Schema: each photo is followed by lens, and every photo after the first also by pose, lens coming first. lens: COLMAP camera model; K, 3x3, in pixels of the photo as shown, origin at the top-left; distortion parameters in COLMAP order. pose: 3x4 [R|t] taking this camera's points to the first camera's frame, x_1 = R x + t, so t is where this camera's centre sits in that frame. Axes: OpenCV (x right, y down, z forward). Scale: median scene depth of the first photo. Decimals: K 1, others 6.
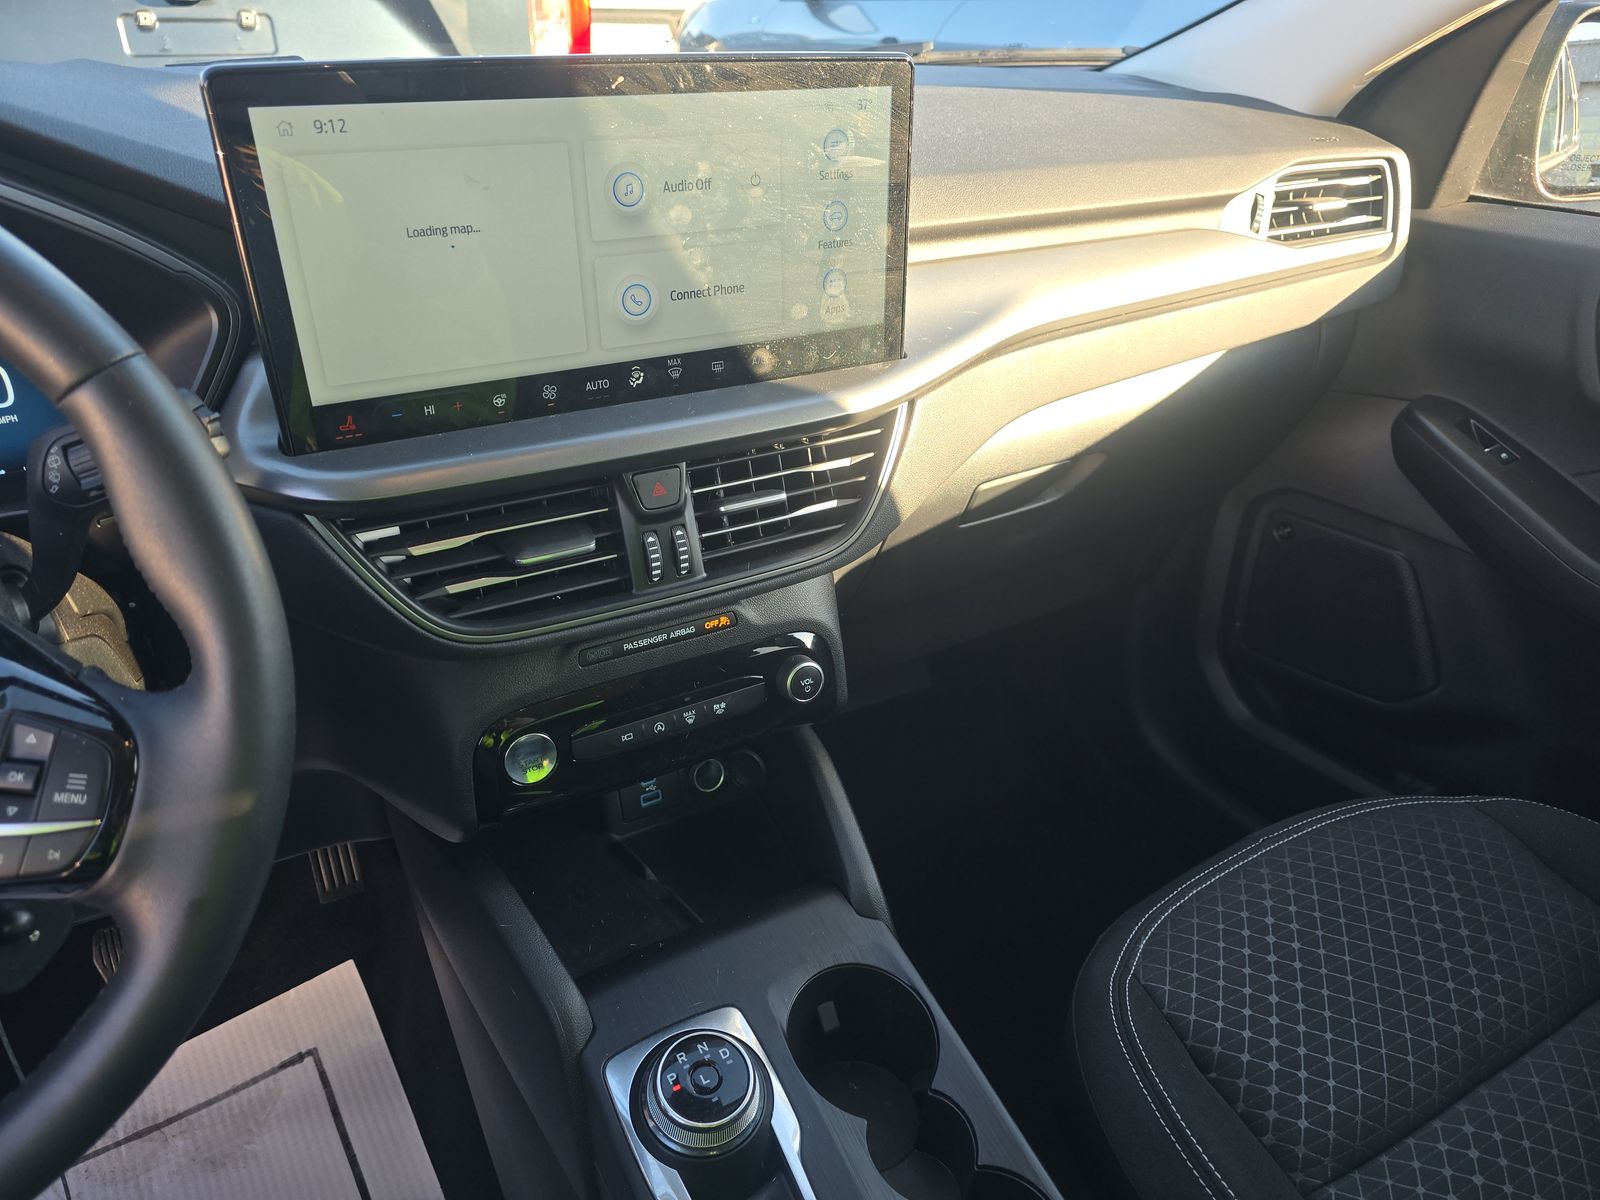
lens RADIAL K [[1069.1, 0, 804.0], [0, 1069.1, 604.0], [0, 0, 1]] dist [0.001406, -0.007838]
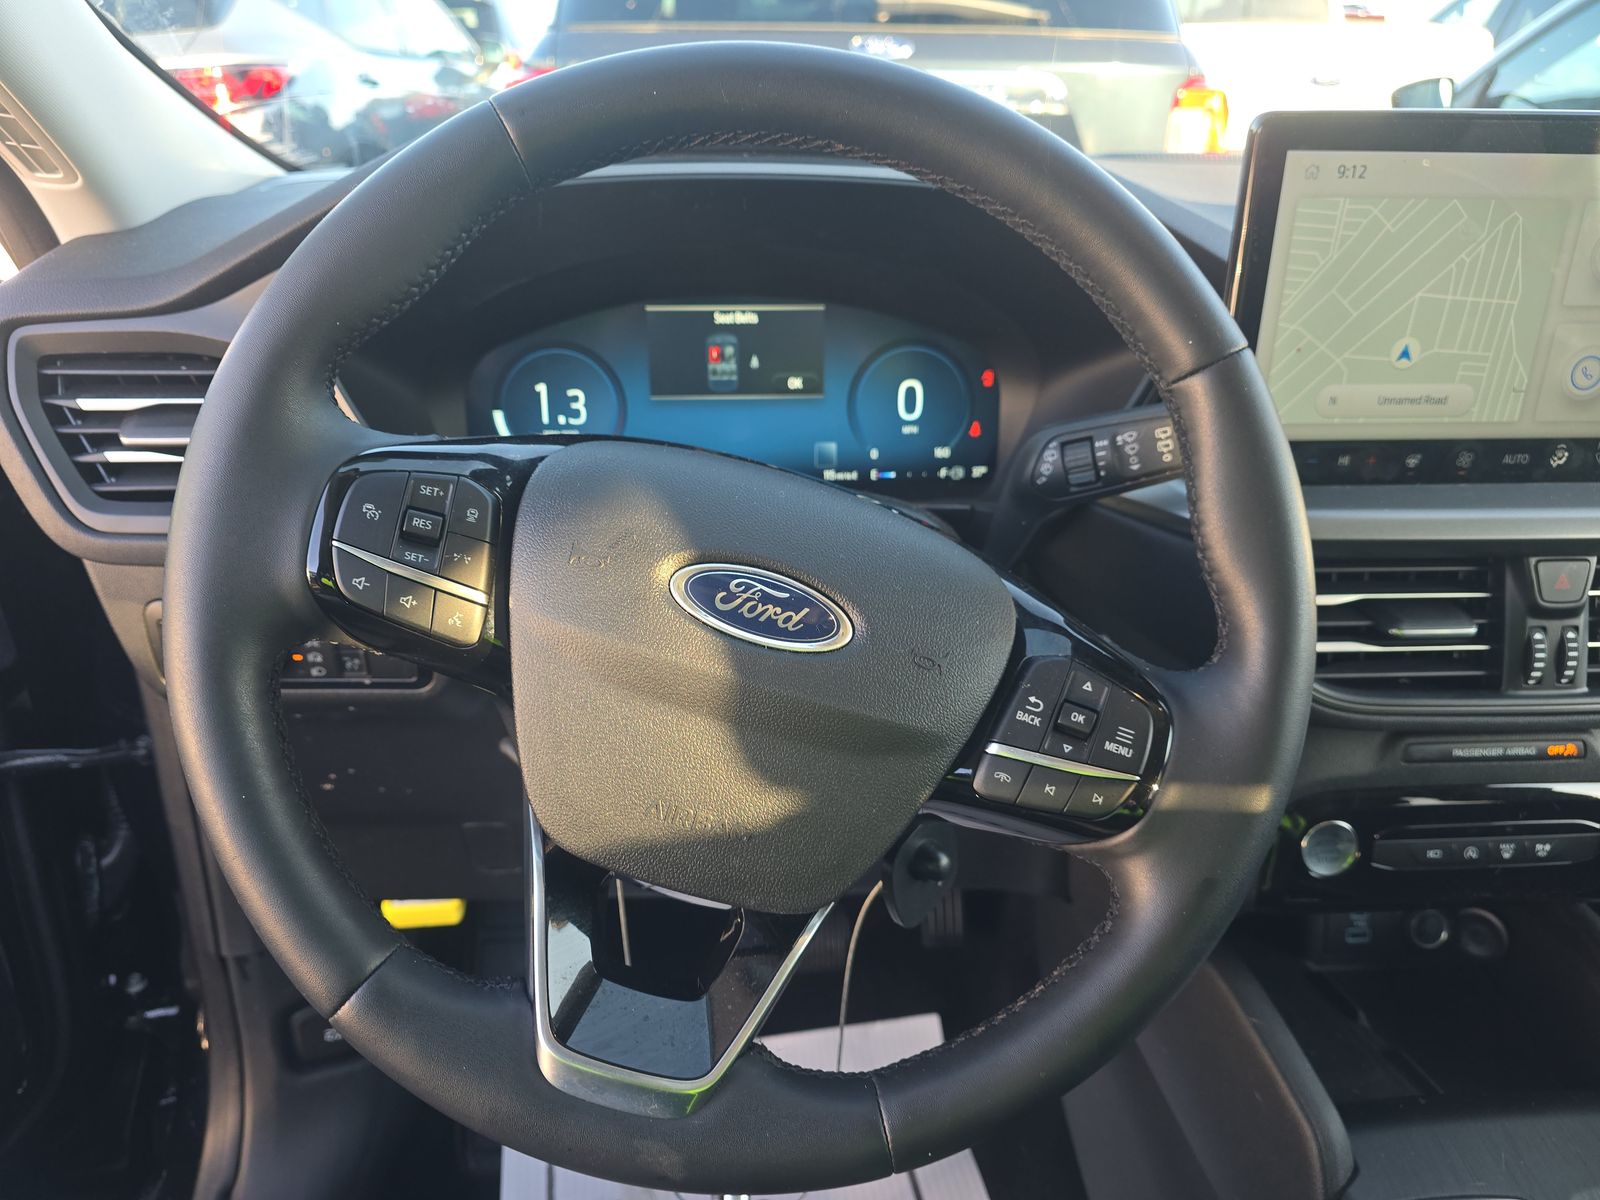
lens RADIAL K [[1069.1, 0, 803.5], [0, 1069.1, 600.2], [0, 0, 1]] dist [0.001406, -0.007838]
pose [[0.889760, 0.160128, -0.427418, -0.316302], [-0.211786, 0.974369, -0.075839, 0.108369], [0.404319, 0.158000, 0.900868, -0.050835]]
